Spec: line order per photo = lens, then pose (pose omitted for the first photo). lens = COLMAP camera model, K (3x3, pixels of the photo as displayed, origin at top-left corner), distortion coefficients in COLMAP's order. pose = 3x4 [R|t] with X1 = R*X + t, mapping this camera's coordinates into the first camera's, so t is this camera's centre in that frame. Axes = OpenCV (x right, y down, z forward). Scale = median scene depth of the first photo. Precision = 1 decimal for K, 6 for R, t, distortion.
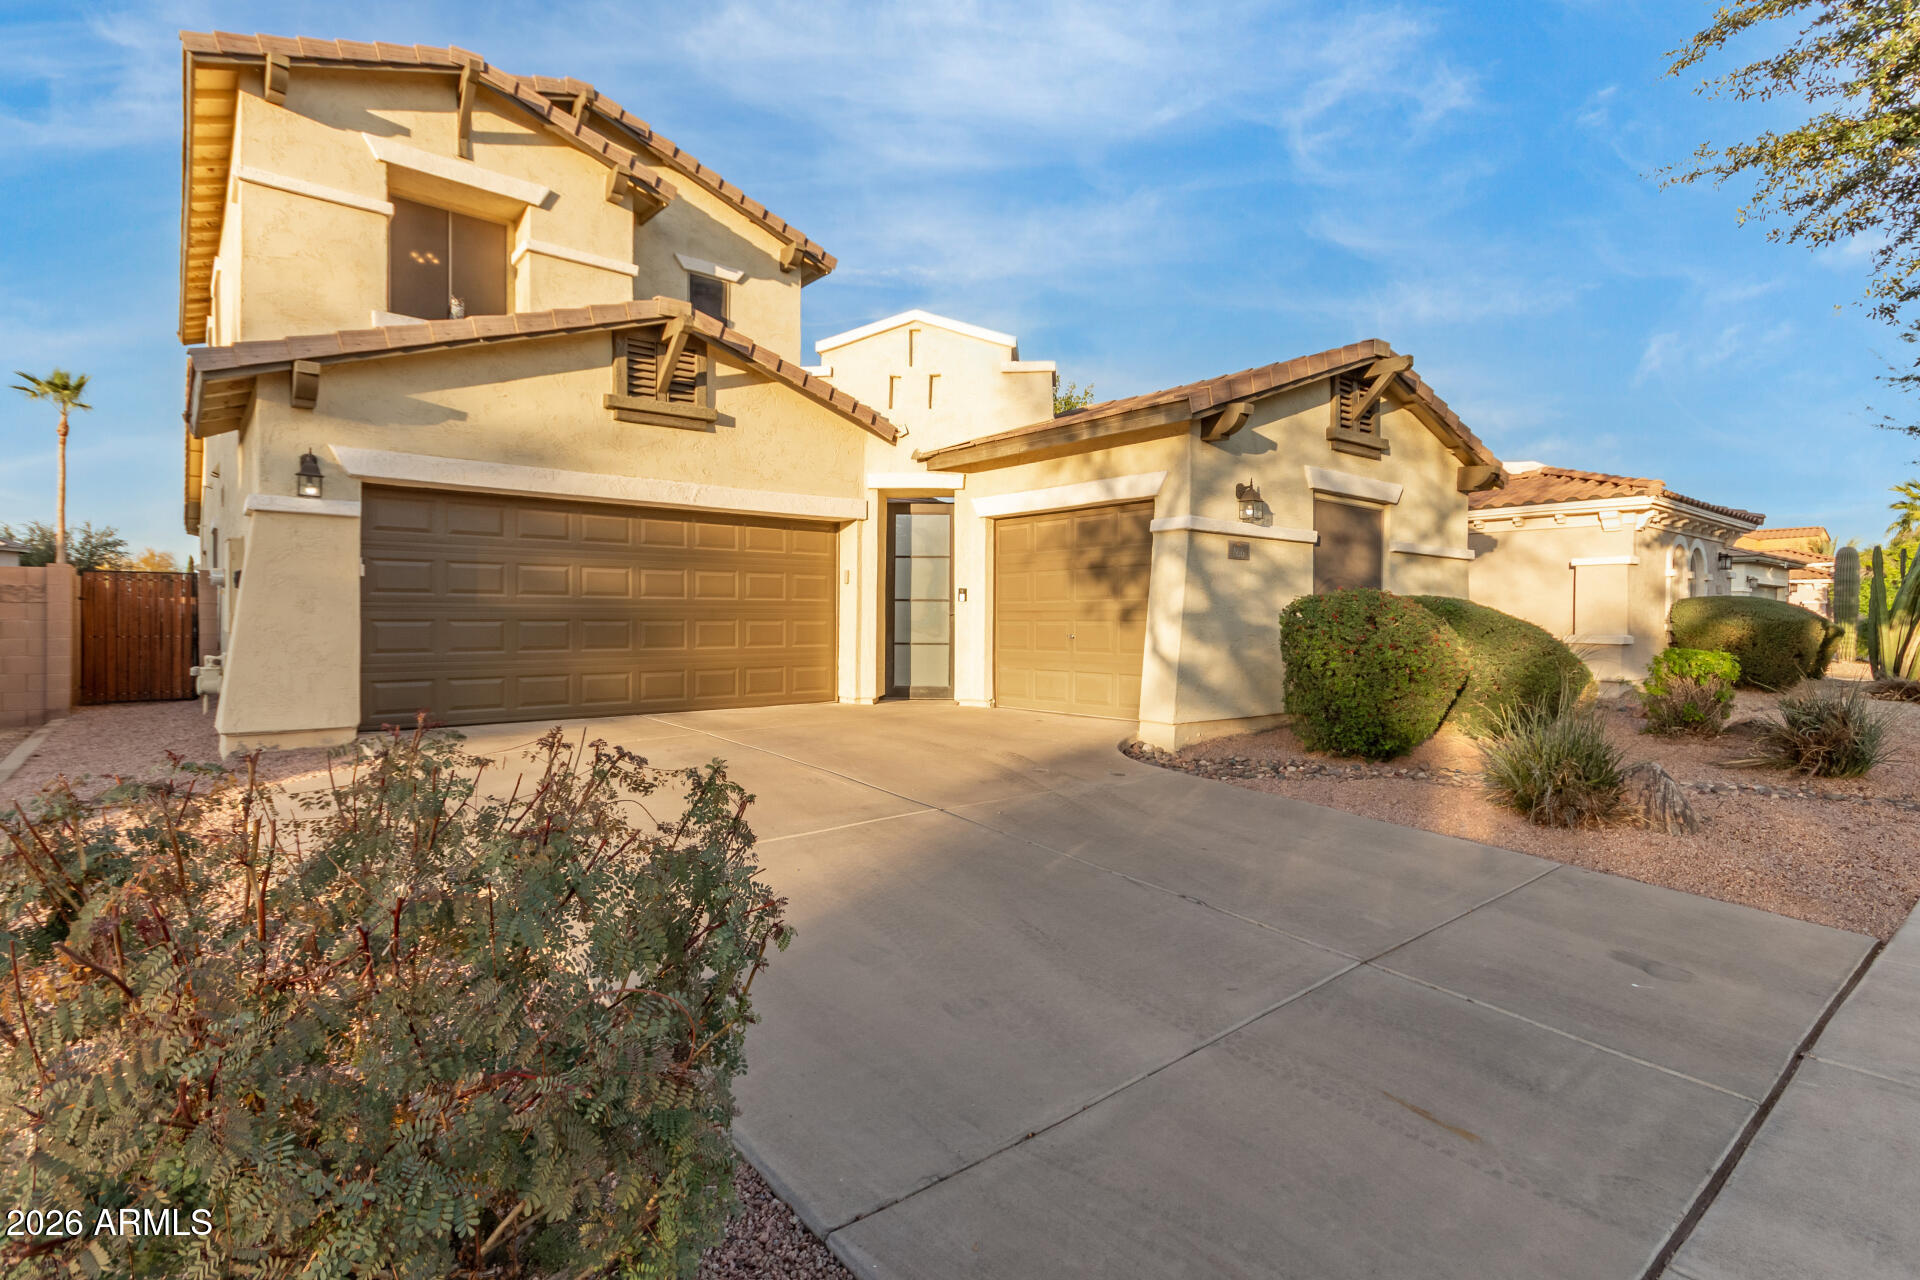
lens RADIAL K [[894.2, 0, 958.4], [0, 894.2, 627.4], [0, 0, 1]] dist [0.001808, 0.000709]
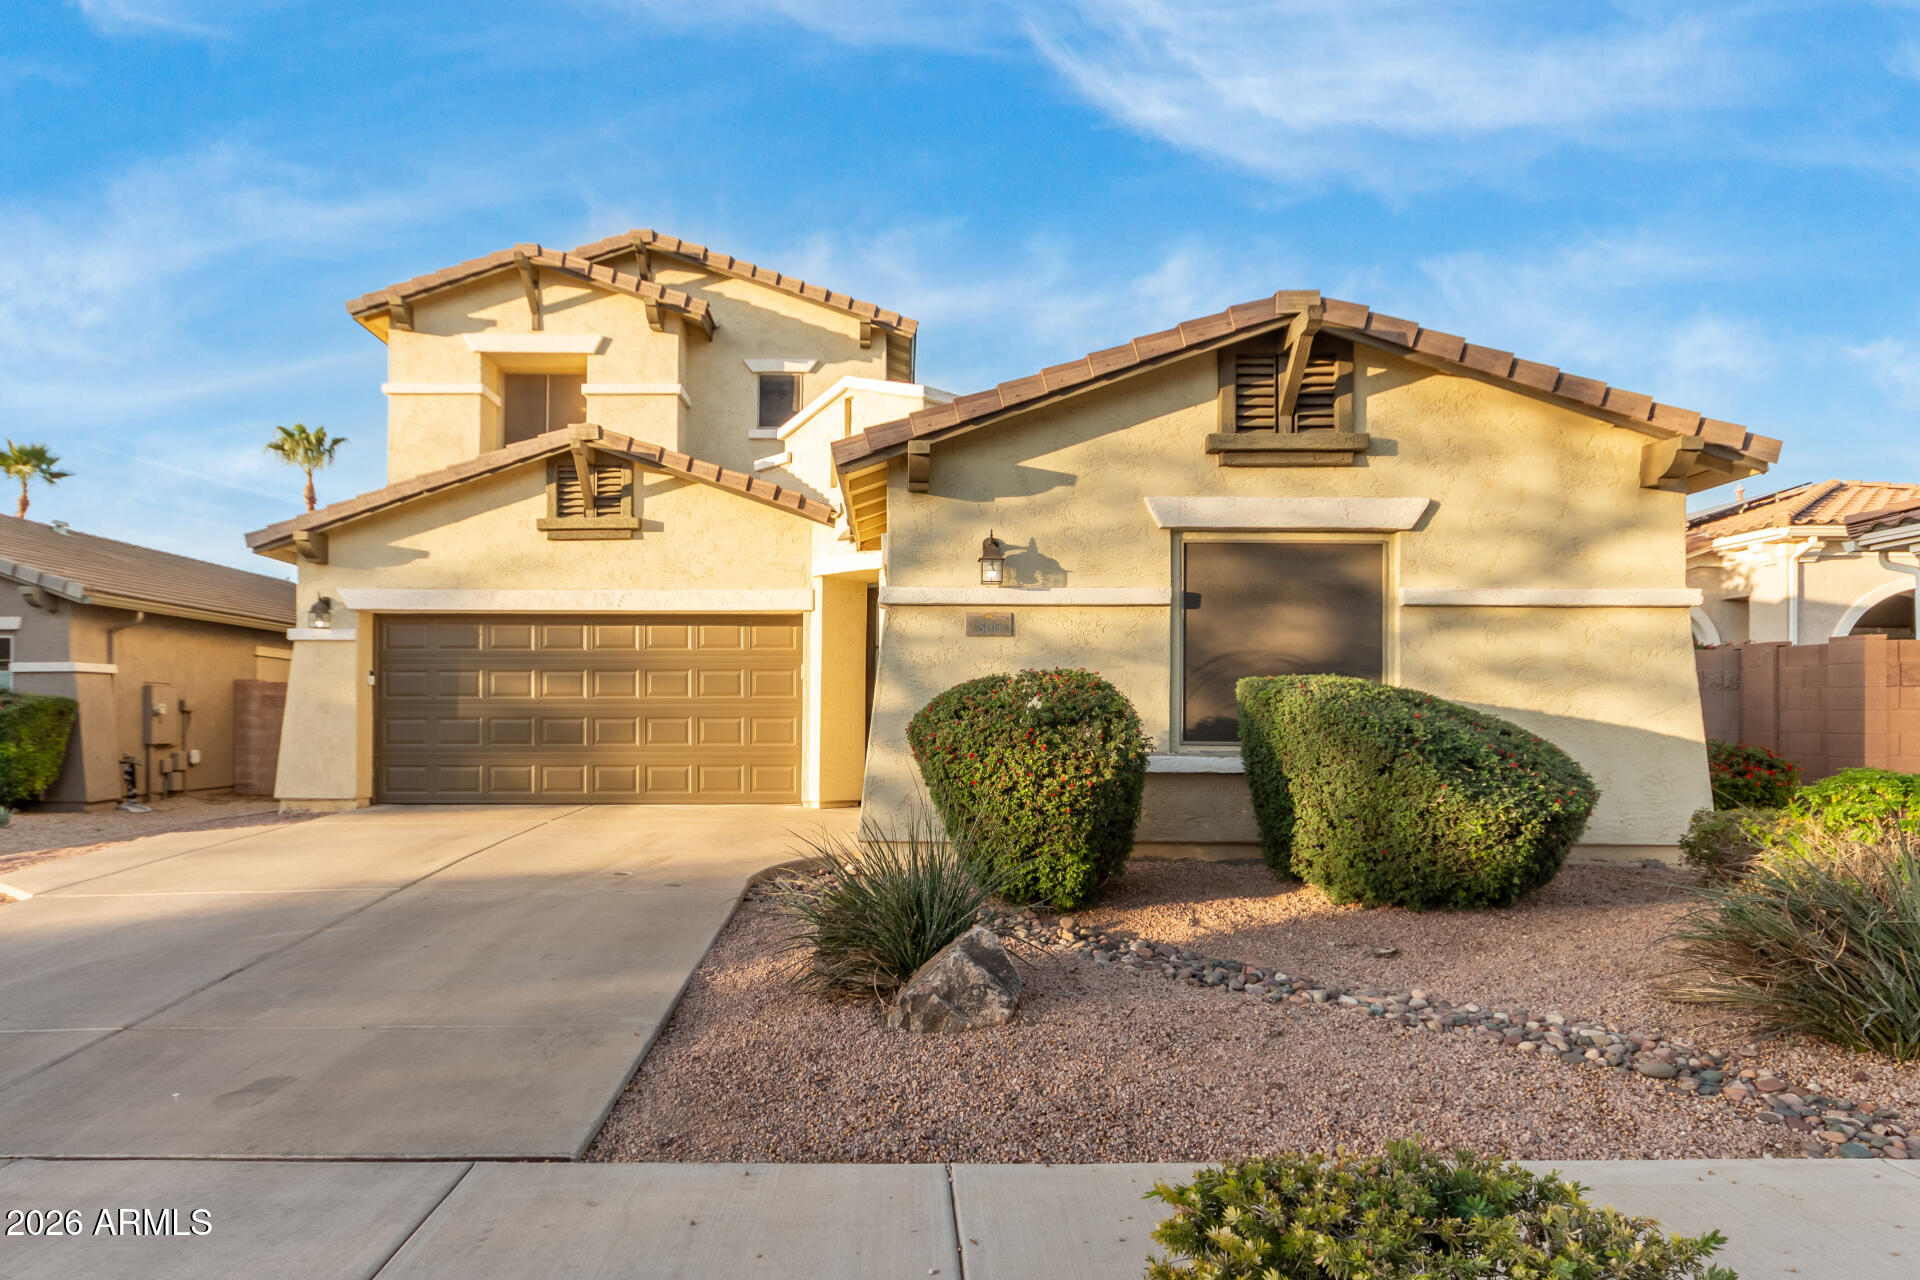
lens RADIAL K [[1047.1, 0, 914.4], [0, 1047.1, 712.4], [0, 0, 1]] dist [-0.004400, -0.000561]
pose [[0.774143, -0.001025, -0.633010, 0.750437], [-0.006408, 0.999935, -0.009456, -0.005661], [0.632978, 0.011377, 0.774086, 0.256005]]
